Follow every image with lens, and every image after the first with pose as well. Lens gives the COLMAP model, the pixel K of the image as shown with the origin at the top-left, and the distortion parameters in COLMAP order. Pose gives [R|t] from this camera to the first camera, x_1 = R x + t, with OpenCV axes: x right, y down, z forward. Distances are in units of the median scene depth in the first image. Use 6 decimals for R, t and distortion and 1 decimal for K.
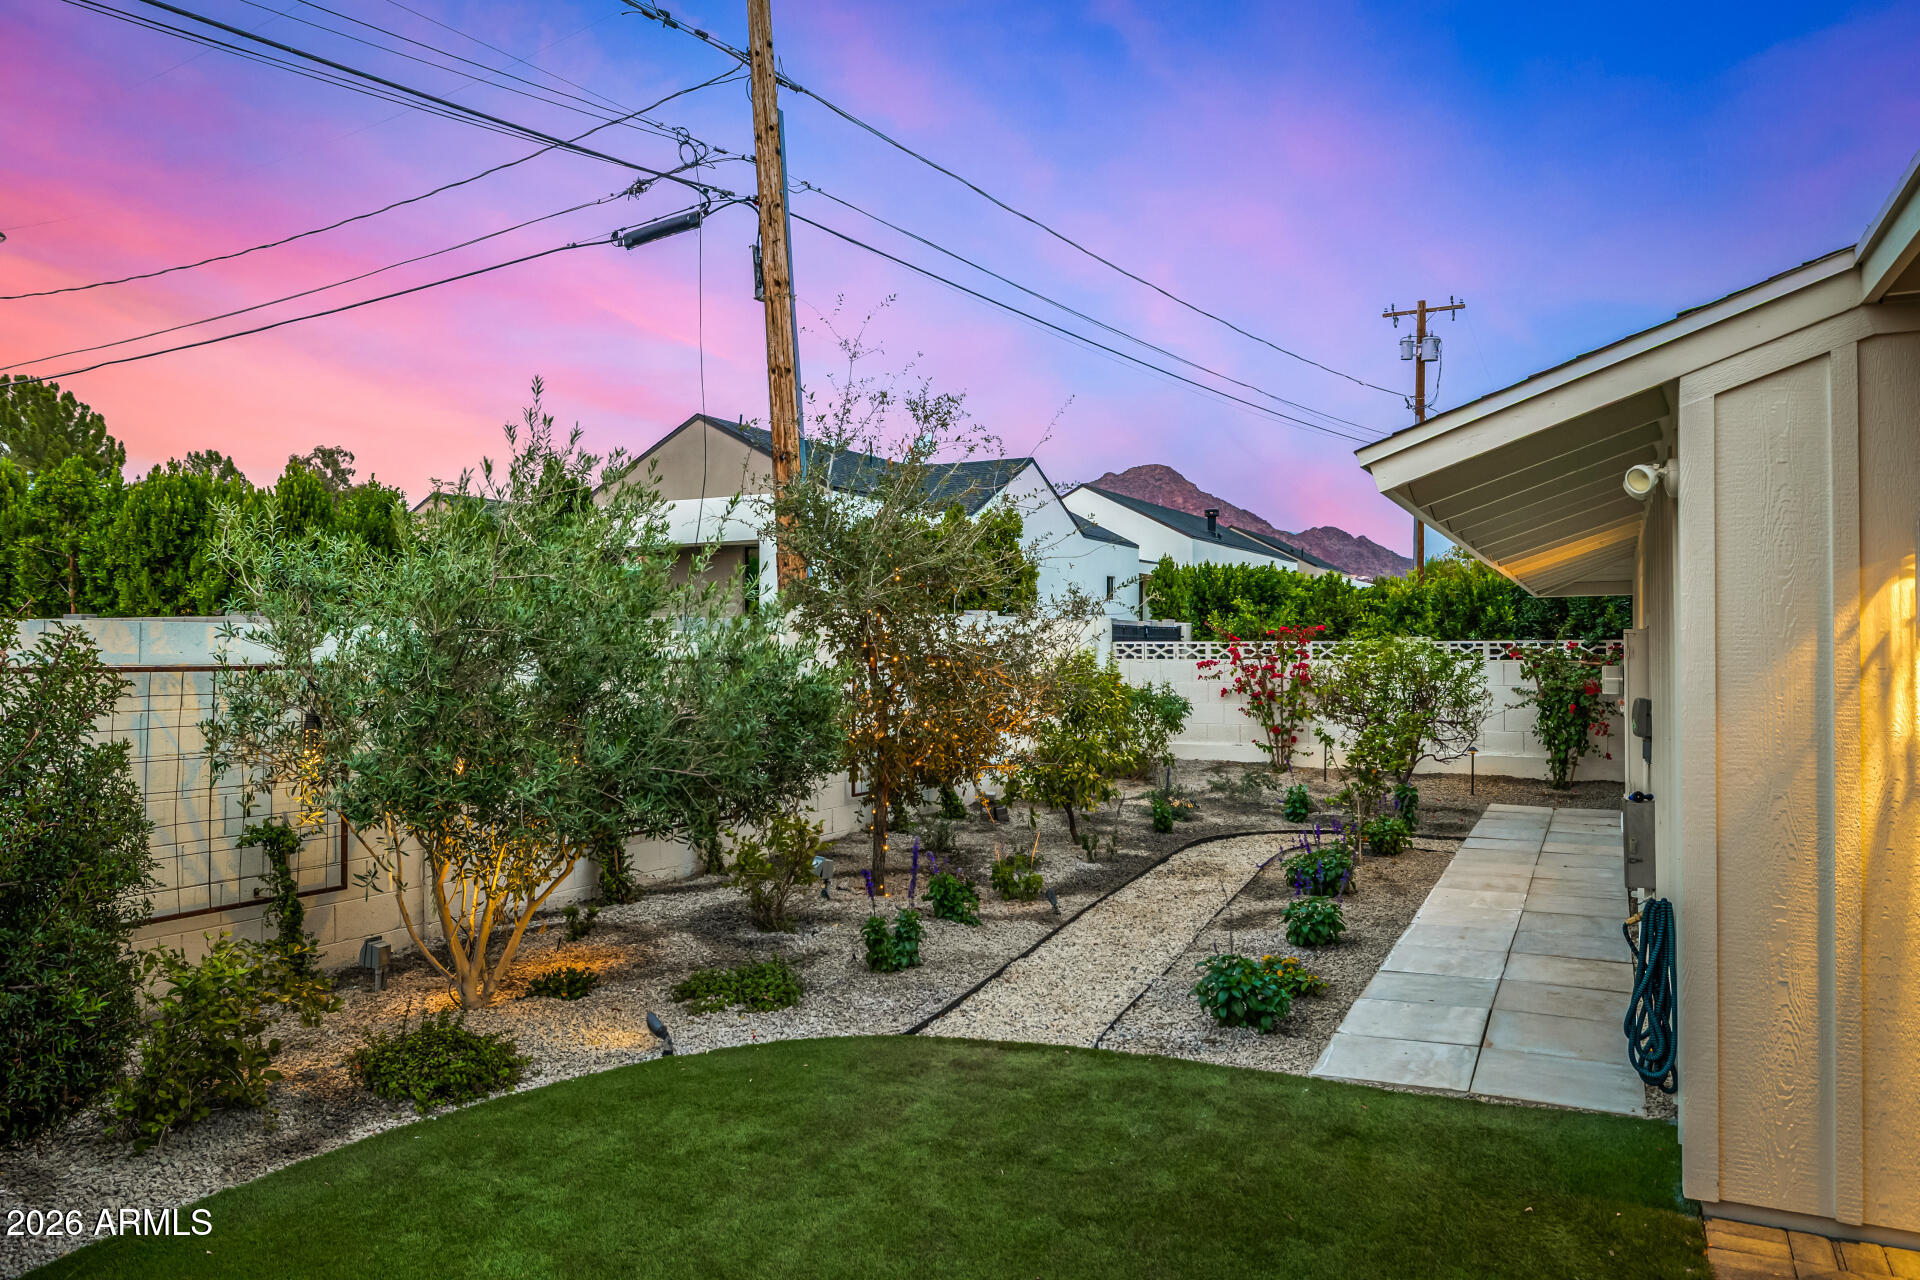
lens RADIAL K [[1290.9, 0, 960.0], [0, 1290.9, 640.0], [0, 0, 1]] dist [-0.003380, -0.000653]
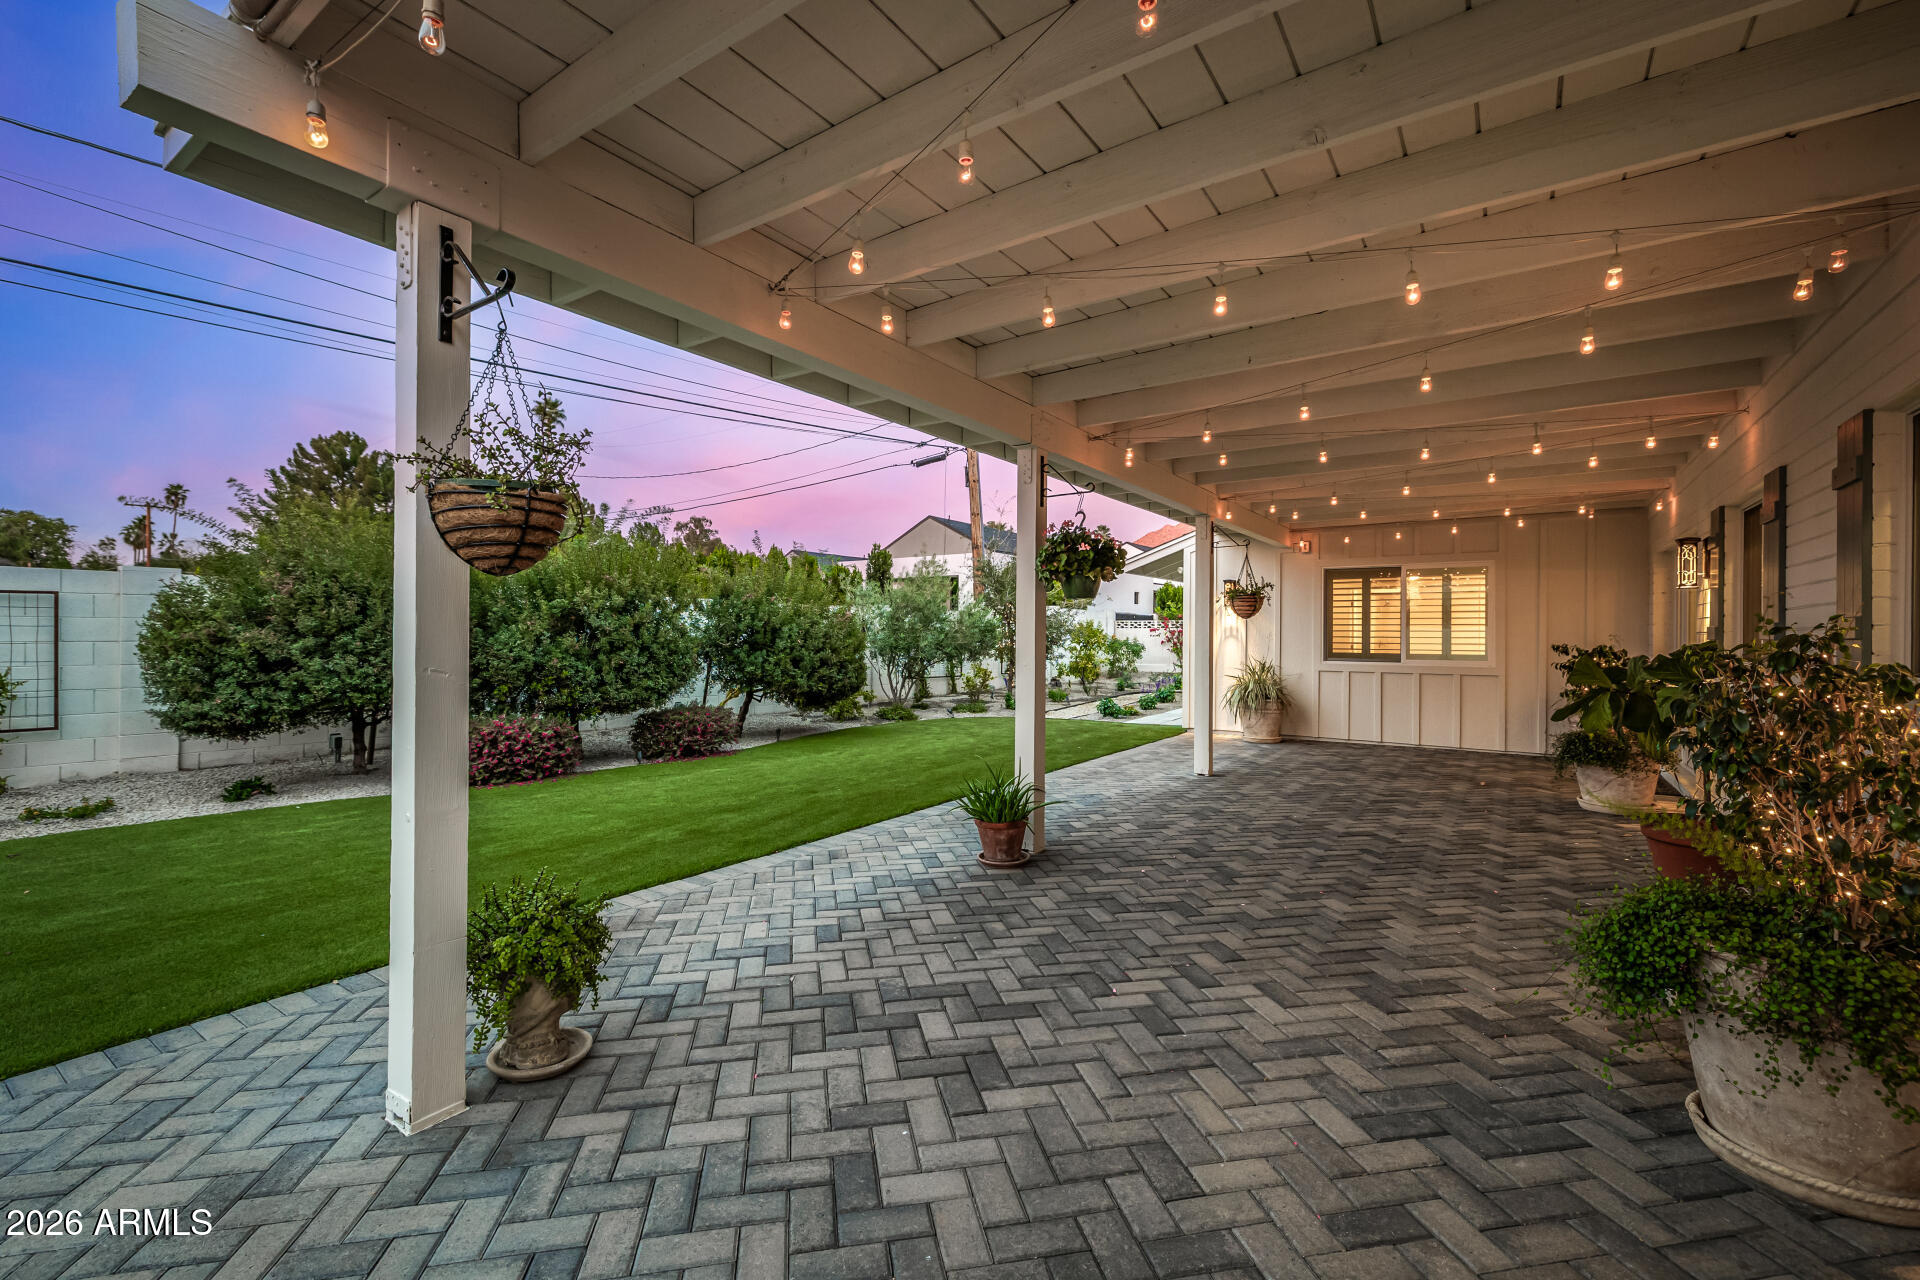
lens RADIAL K [[818.0, 0, 960.0], [0, 818.0, 640.0], [0, 0, 1]] dist [0.001189, 0.000026]
pose [[0.991174, 0.008123, -0.132316, 0.039465], [-0.006918, 0.999930, 0.009561, 0.024362], [0.132385, -0.008561, 0.991161, -0.485602]]
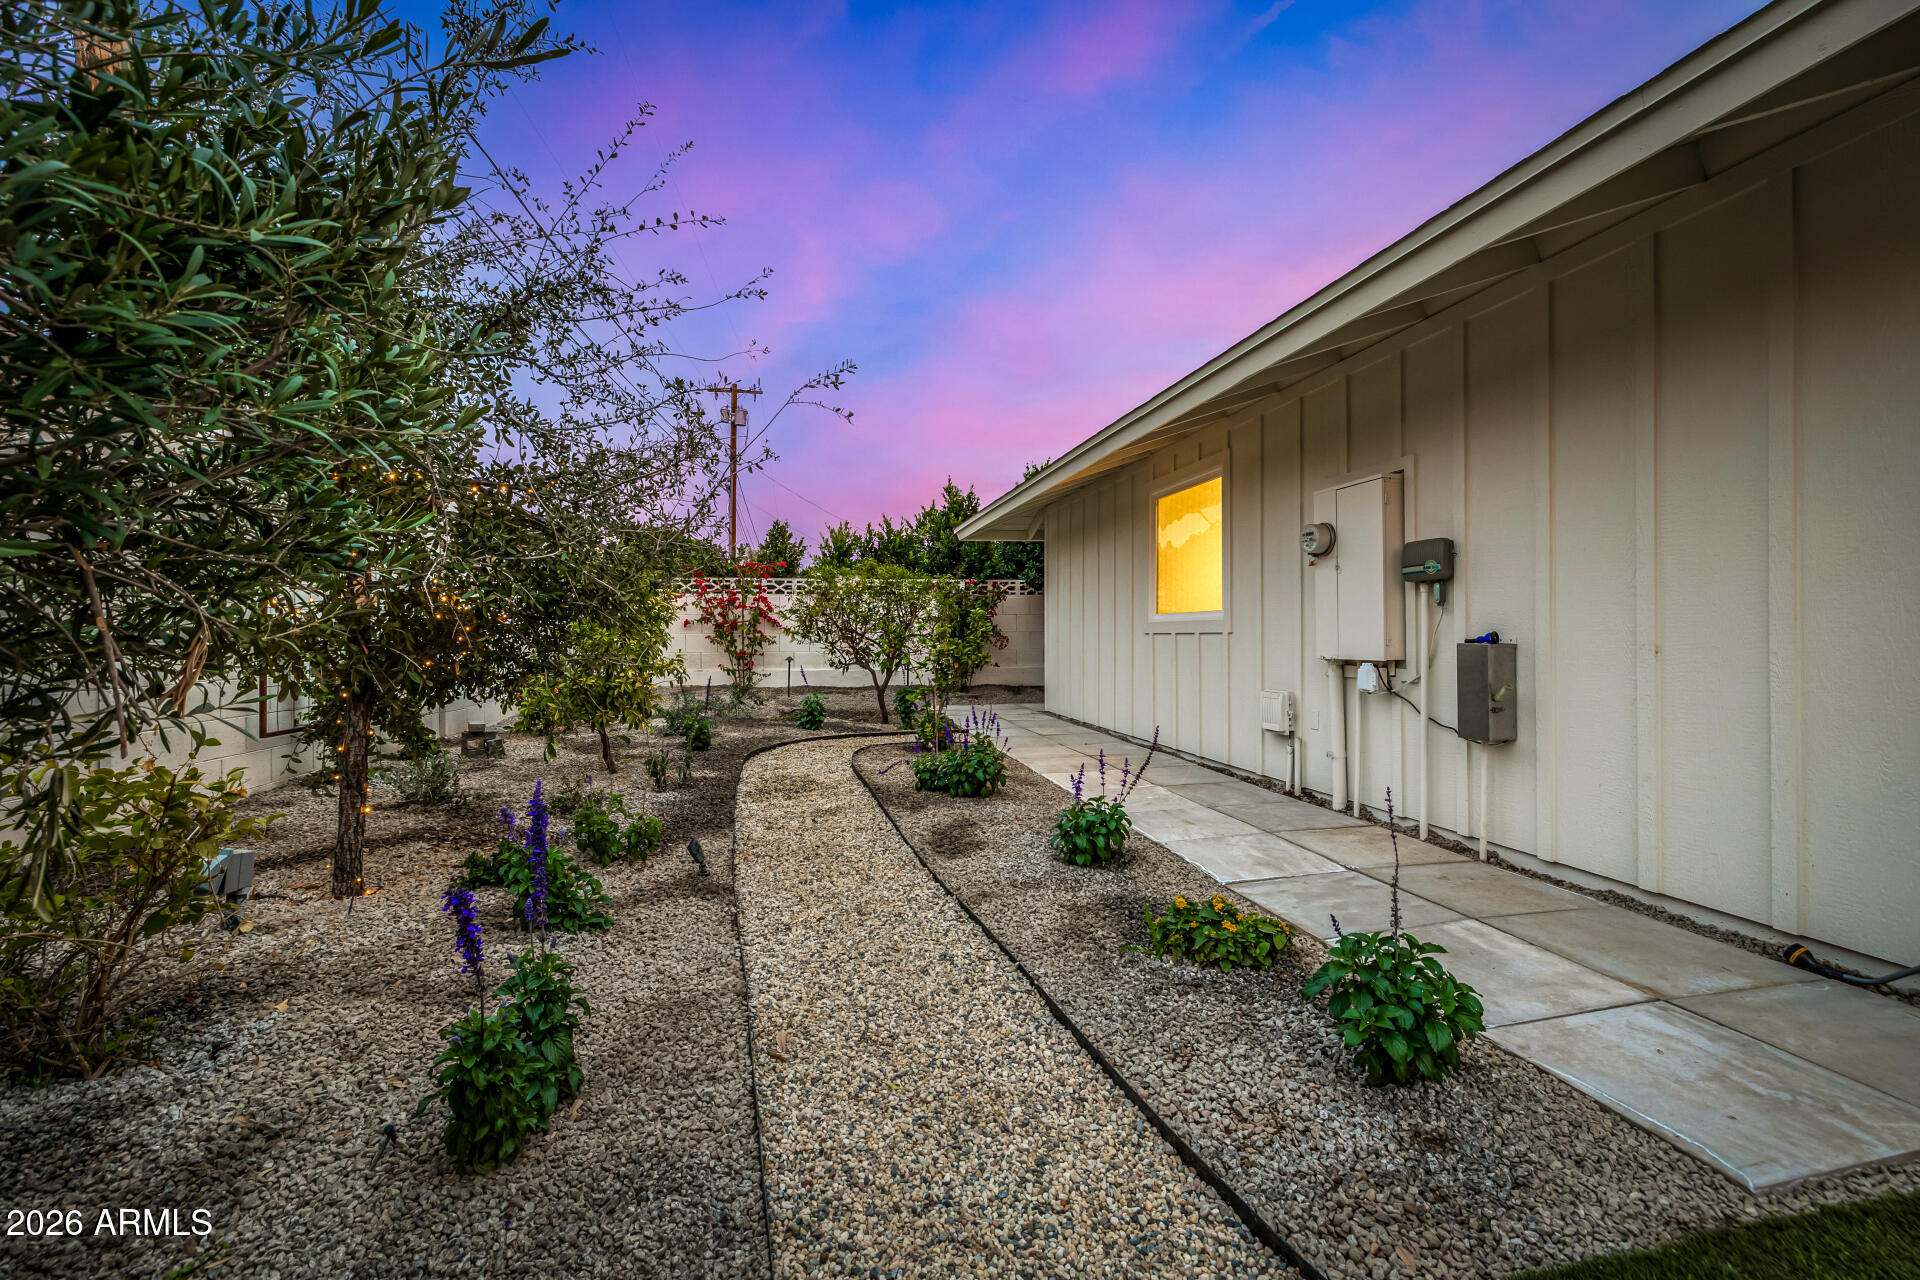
lens RADIAL K [[818.0, 0, 960.0], [0, 818.0, 640.0], [0, 0, 1]] dist [0.001189, 0.000026]
pose [[0.787890, -0.006745, 0.615779, -0.042148], [-0.001731, 0.999912, 0.013169, 0.046888], [-0.615813, -0.011442, 0.787809, 0.320740]]
